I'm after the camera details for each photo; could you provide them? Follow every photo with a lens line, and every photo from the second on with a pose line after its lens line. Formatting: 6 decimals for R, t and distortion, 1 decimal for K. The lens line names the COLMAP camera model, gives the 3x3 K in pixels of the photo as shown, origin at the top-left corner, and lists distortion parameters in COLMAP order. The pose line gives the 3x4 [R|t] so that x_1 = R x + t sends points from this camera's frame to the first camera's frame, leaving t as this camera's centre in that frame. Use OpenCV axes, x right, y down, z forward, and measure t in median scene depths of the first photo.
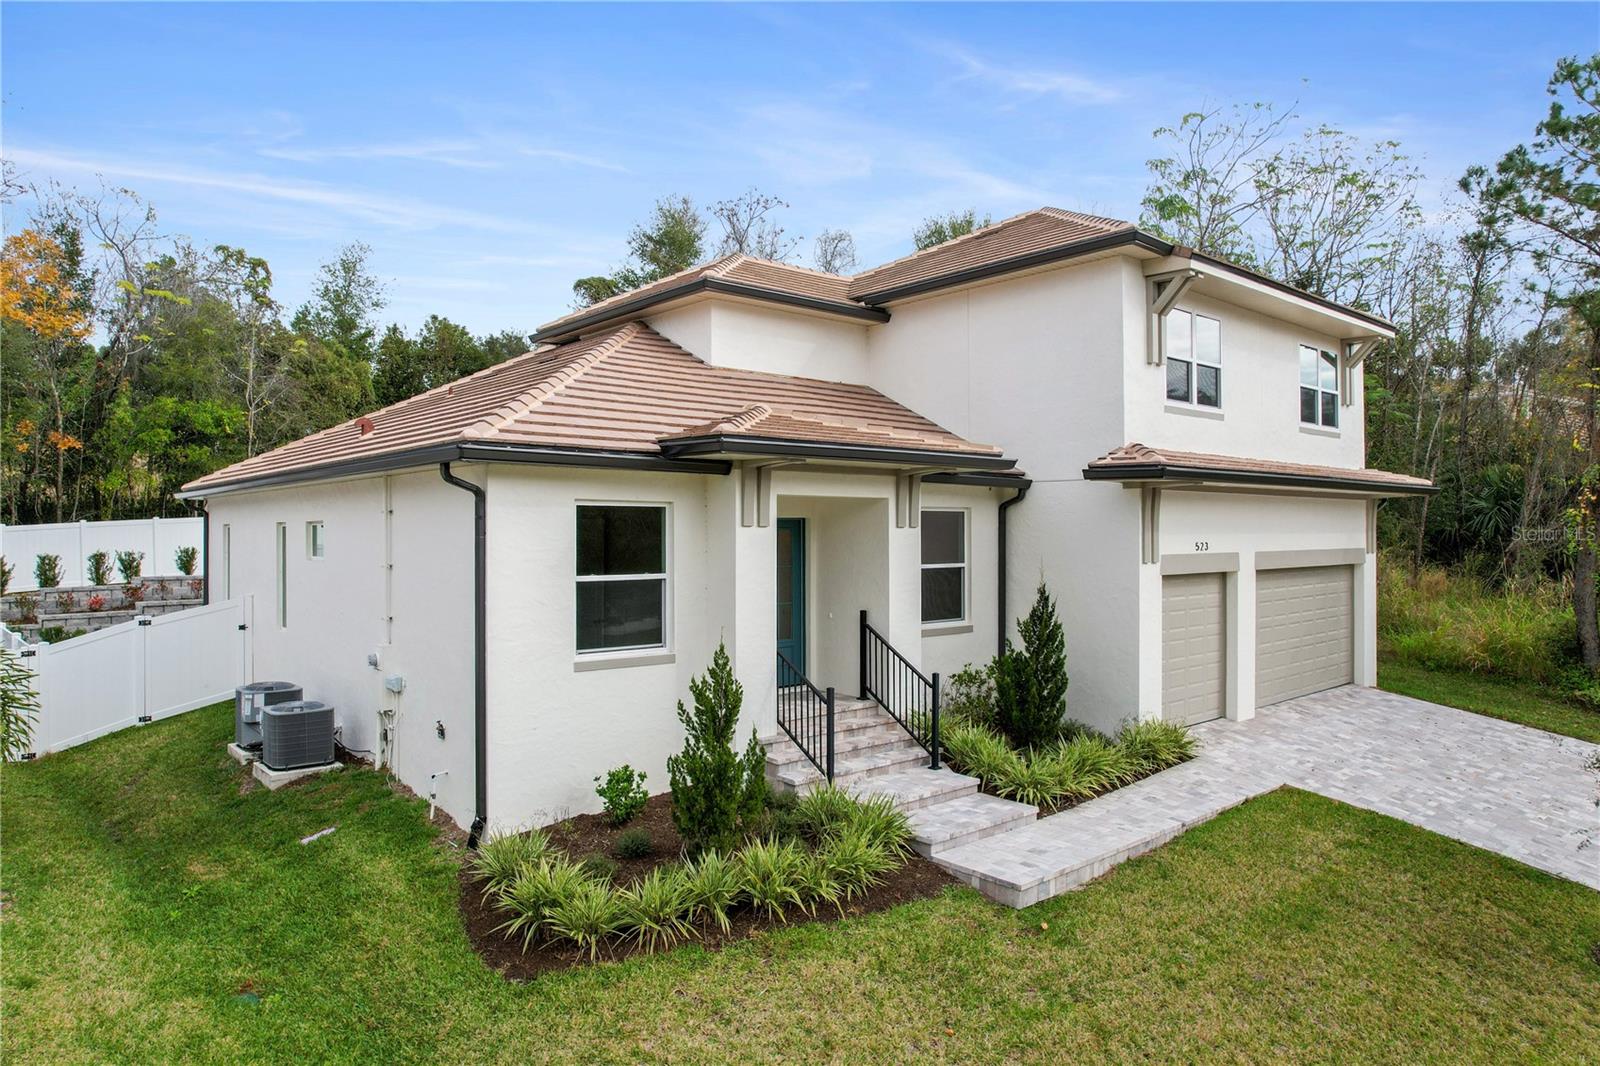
lens RADIAL K [[1025.7, 0, 800.0], [0, 1025.7, 533.0], [0, 0, 1]] dist [-0.075553, 0.067794]
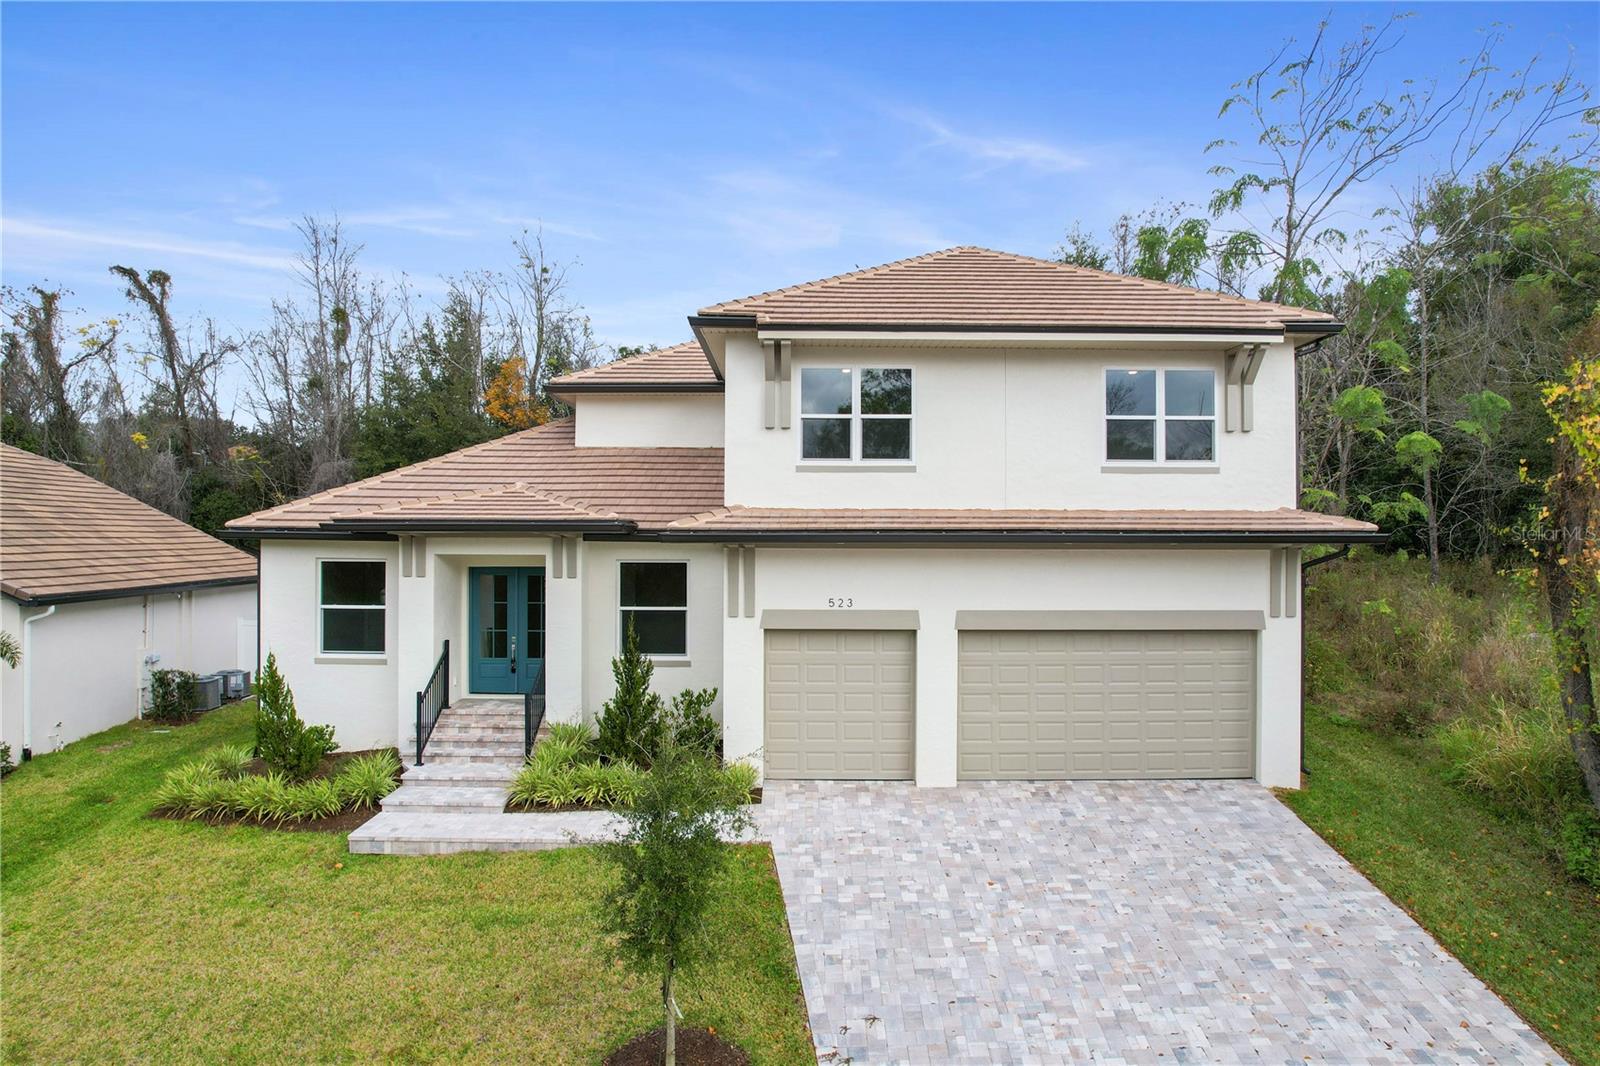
lens RADIAL K [[1025.7, 0, 800.0], [0, 1025.7, 533.0], [0, 0, 1]] dist [-0.075553, 0.067794]
pose [[0.750936, 0.003148, -0.660367, 1.322553], [-0.005084, 0.999987, -0.001015, -0.069740], [0.660355, 0.004119, 0.750942, 0.274876]]
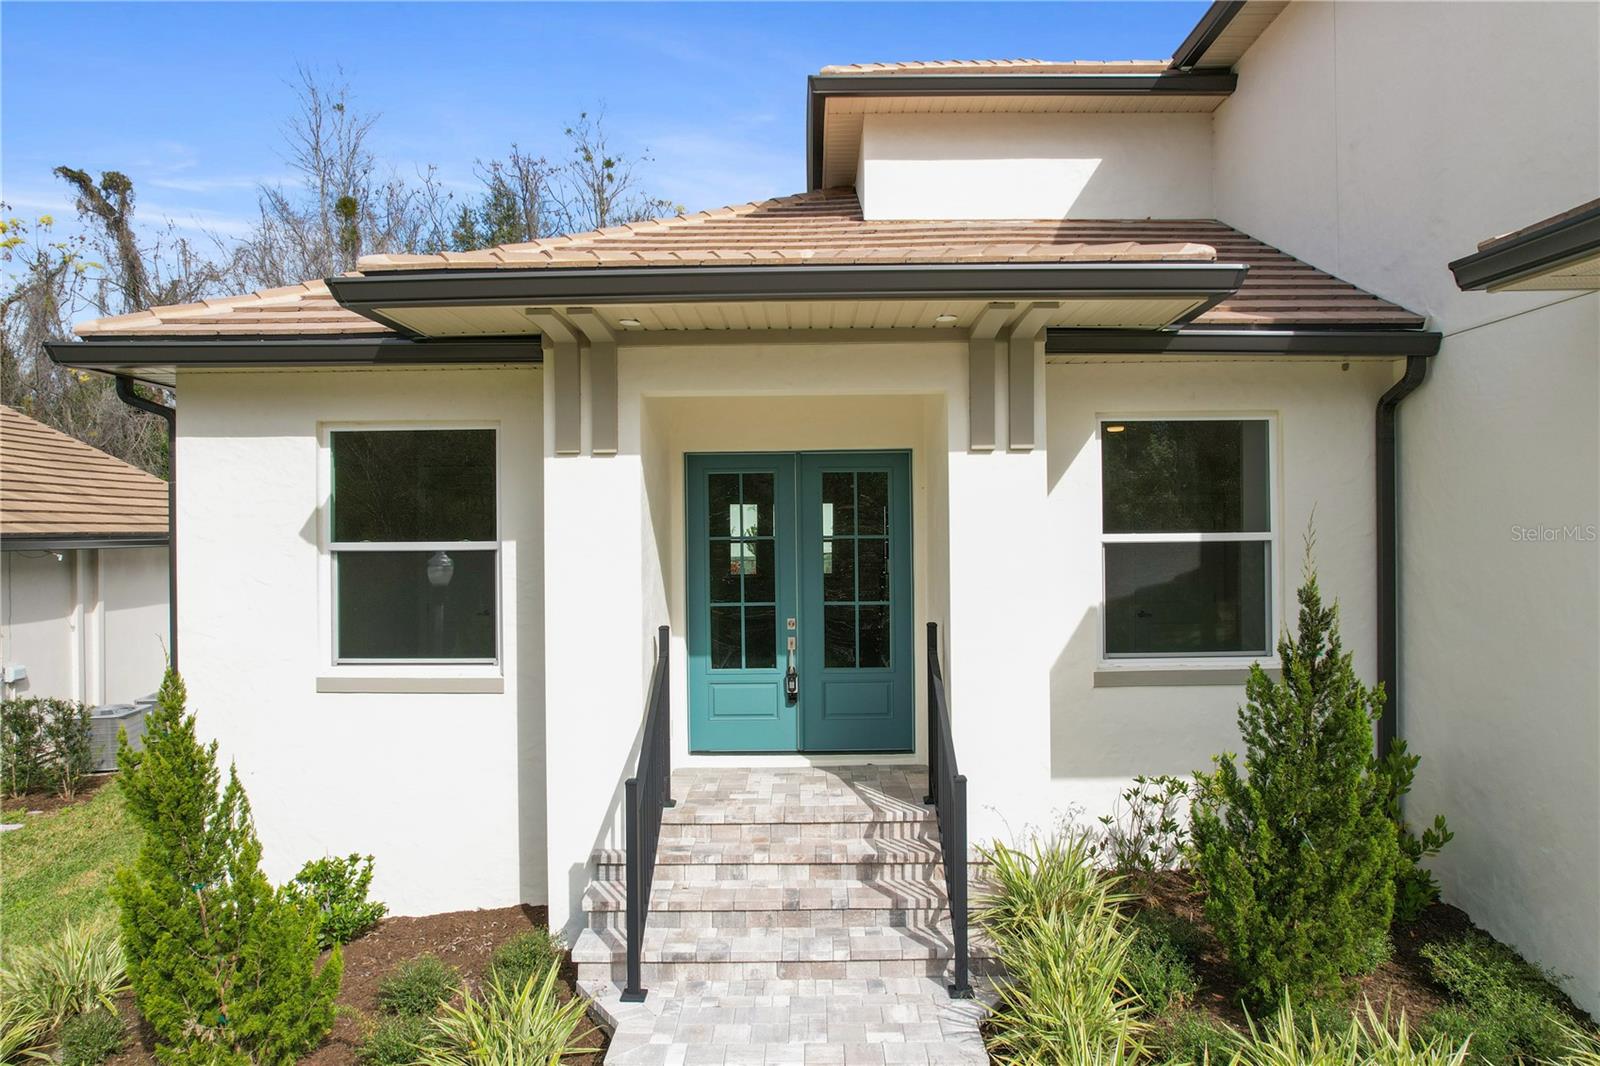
lens RADIAL K [[1022.6, 0, 797.5], [0, 1022.6, 522.8], [0, 0, 1]] dist [-0.076872, 0.067106]
pose [[0.748092, -0.011611, -0.663494, 0.390979], [0.009685, 0.999931, -0.006578, 0.034487], [0.663525, -0.001505, 0.748153, 0.673437]]
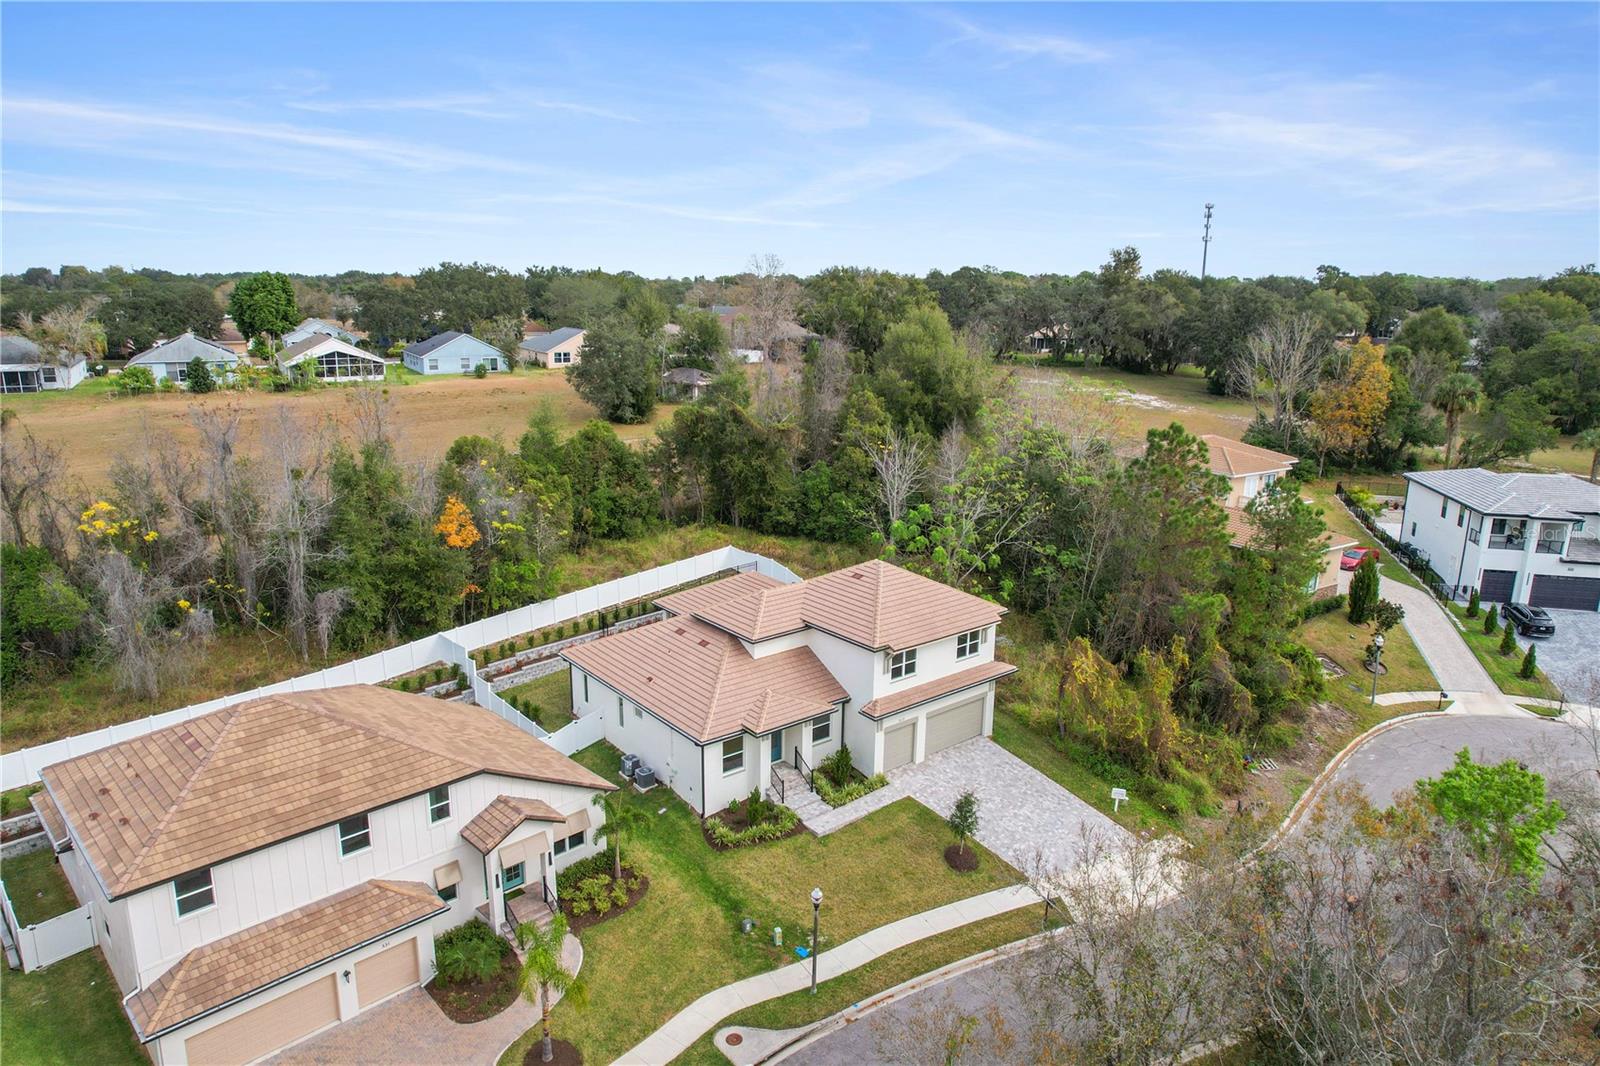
lens RADIAL K [[1025.7, 0, 800.0], [0, 1025.7, 533.0], [0, 0, 1]] dist [-0.075553, 0.067794]
pose [[0.999297, 0.021167, -0.030946, 0.198565], [-0.013121, 0.970633, 0.240209, -1.759028], [0.035122, -0.239634, 0.970228, -2.688164]]
